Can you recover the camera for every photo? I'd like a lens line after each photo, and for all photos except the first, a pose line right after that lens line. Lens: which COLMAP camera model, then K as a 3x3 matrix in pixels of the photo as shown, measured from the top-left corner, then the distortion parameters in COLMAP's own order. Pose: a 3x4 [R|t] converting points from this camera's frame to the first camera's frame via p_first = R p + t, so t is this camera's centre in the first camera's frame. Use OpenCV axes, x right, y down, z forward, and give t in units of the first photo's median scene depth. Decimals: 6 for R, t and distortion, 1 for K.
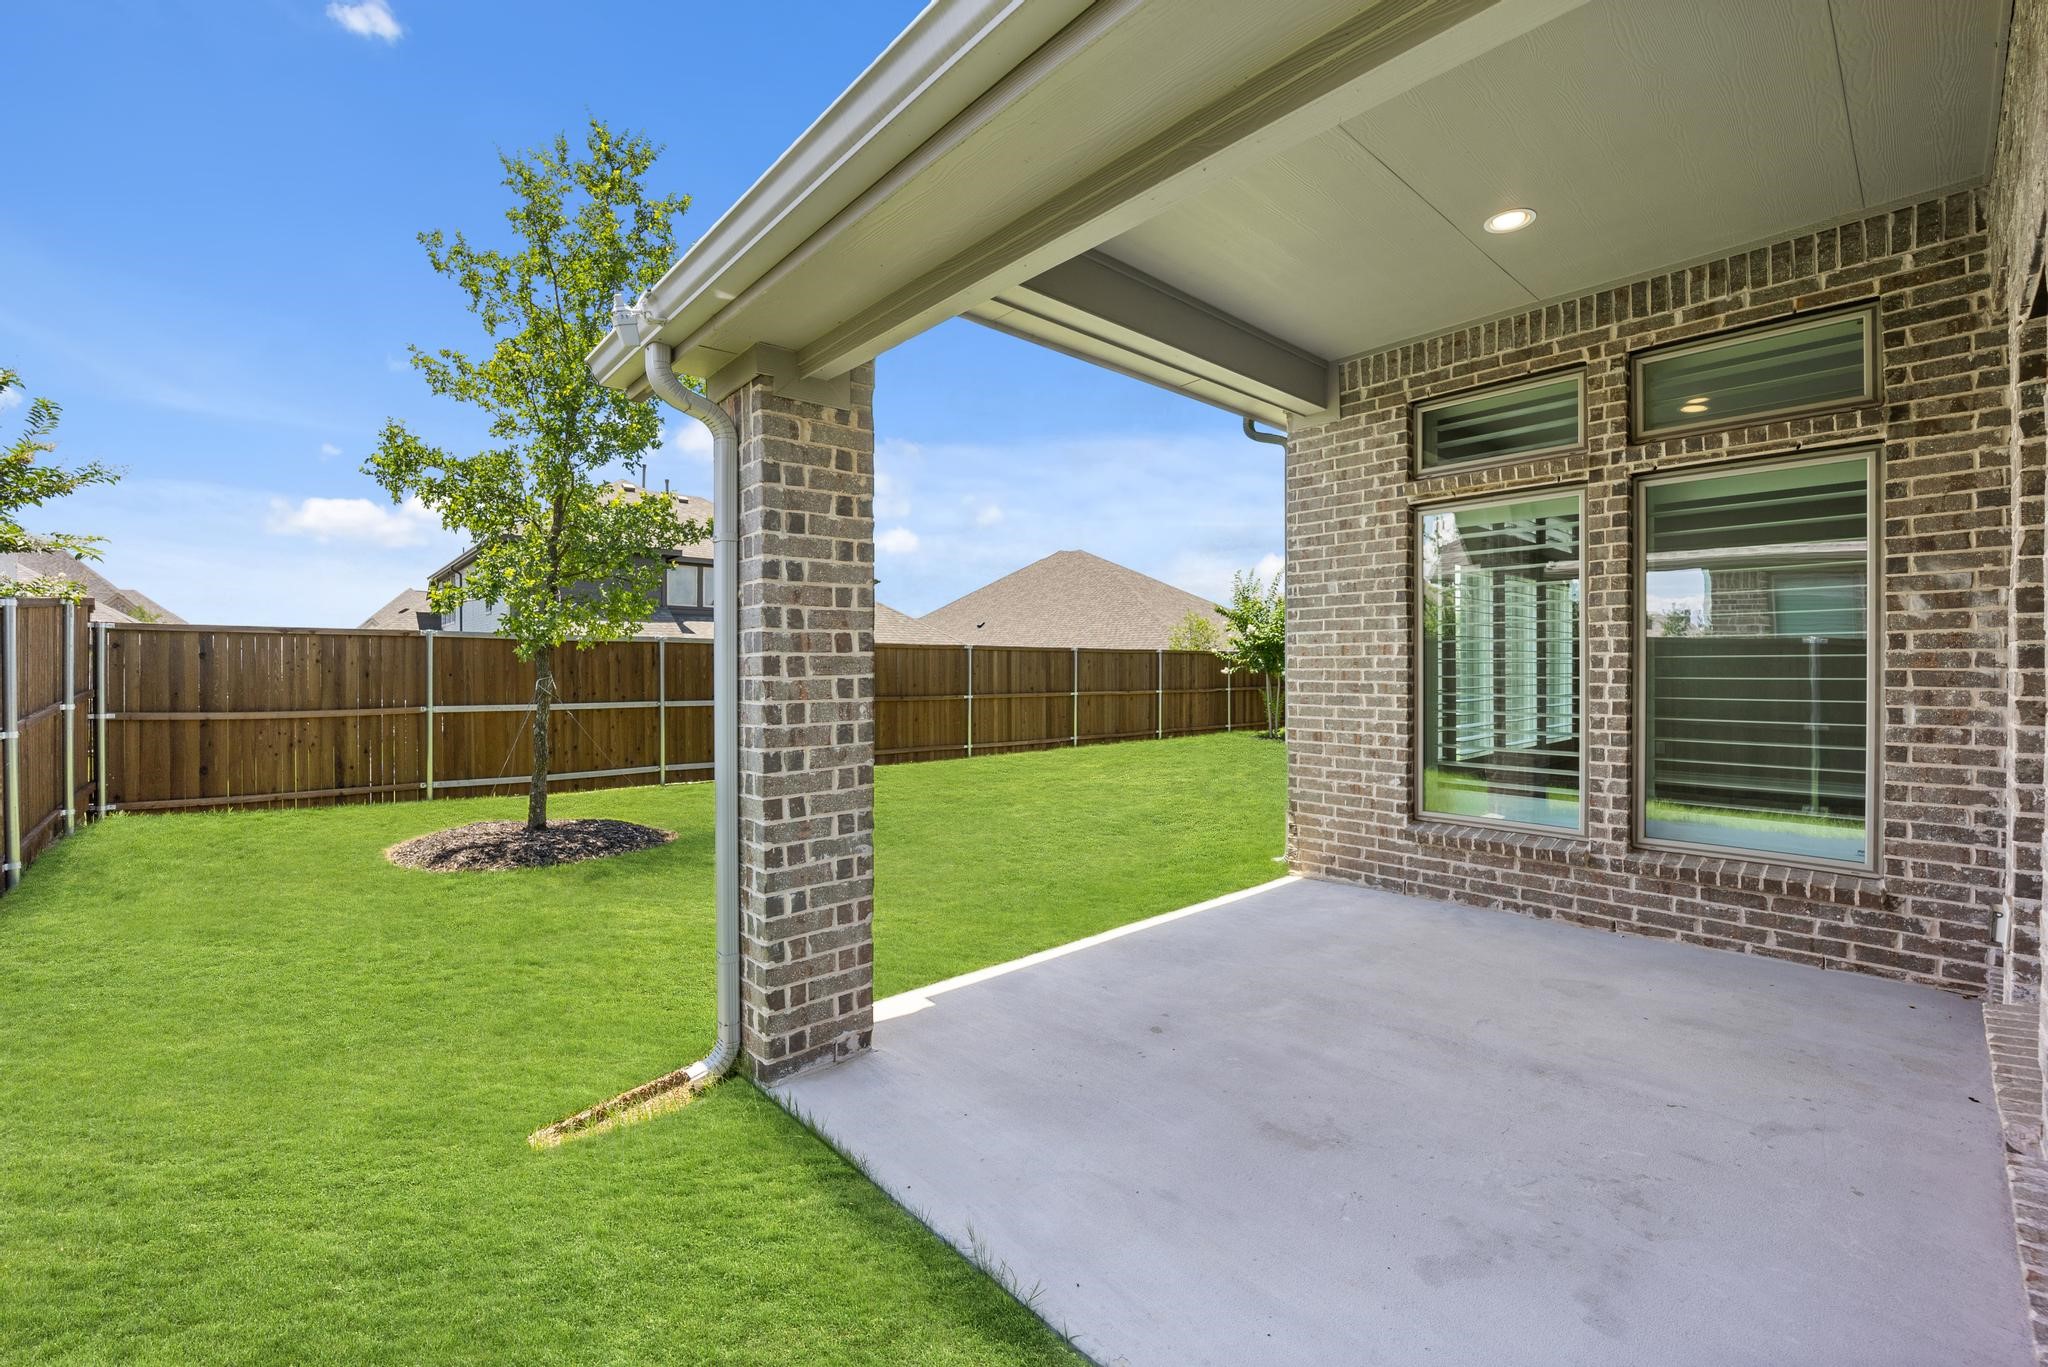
lens RADIAL K [[833.3, 0, 1018.8], [0, 833.3, 676.3], [0, 0, 1]] dist [-0.020269, 0.001008]
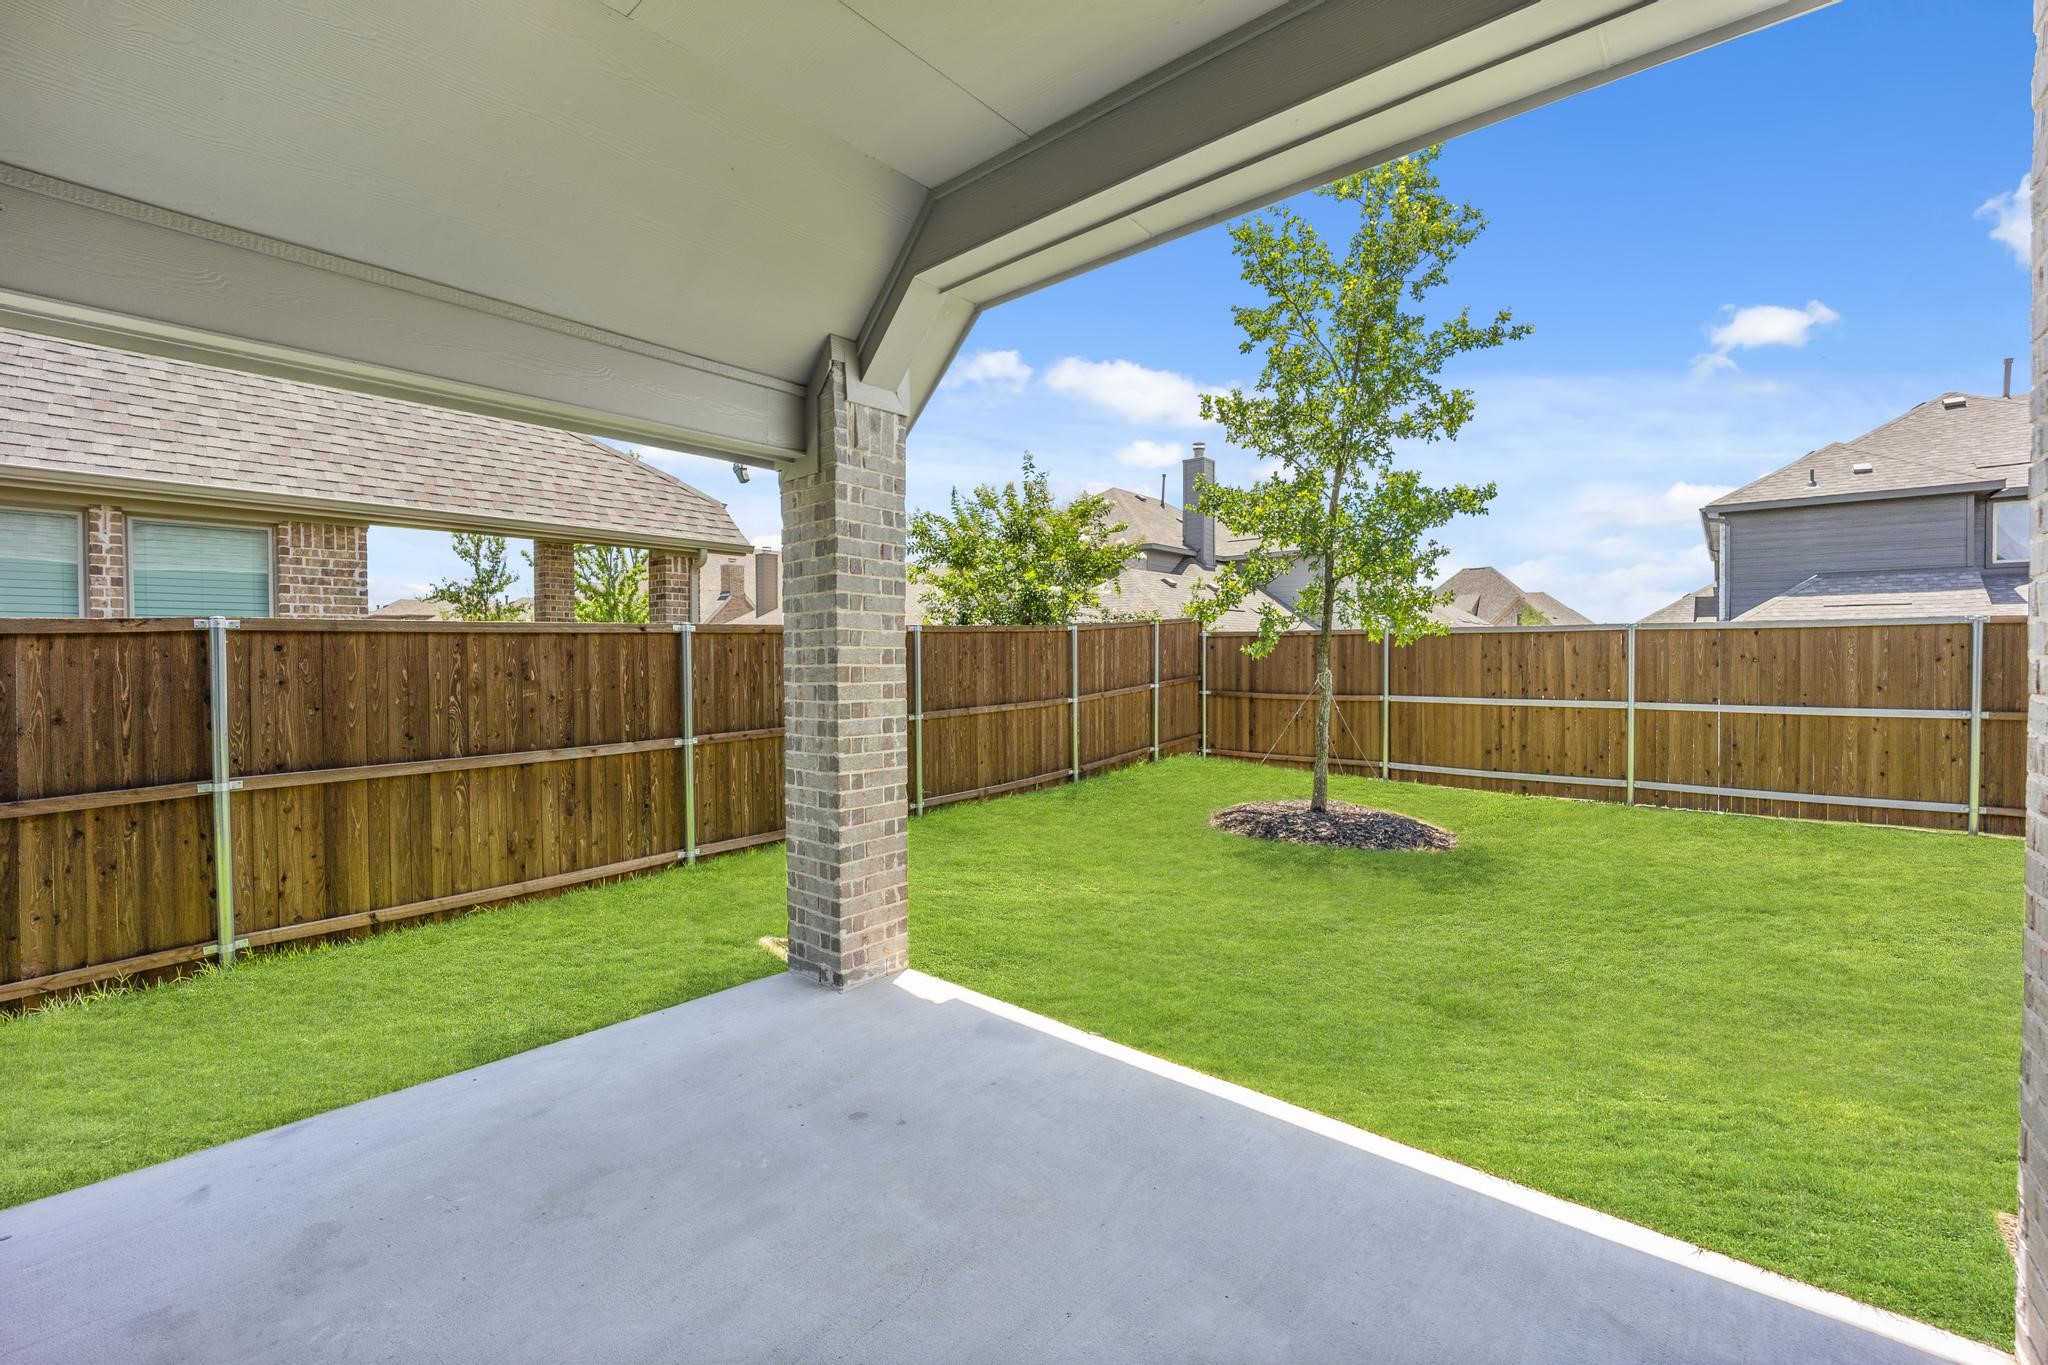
lens RADIAL K [[833.3, 0, 1025.2], [0, 833.3, 663.7], [0, 0, 1]] dist [-0.020269, 0.001008]
pose [[0.139470, 0.007061, -0.990201, 0.441269], [-0.004847, 0.999967, 0.006448, -0.014935], [0.990214, 0.003900, 0.139500, 0.457891]]
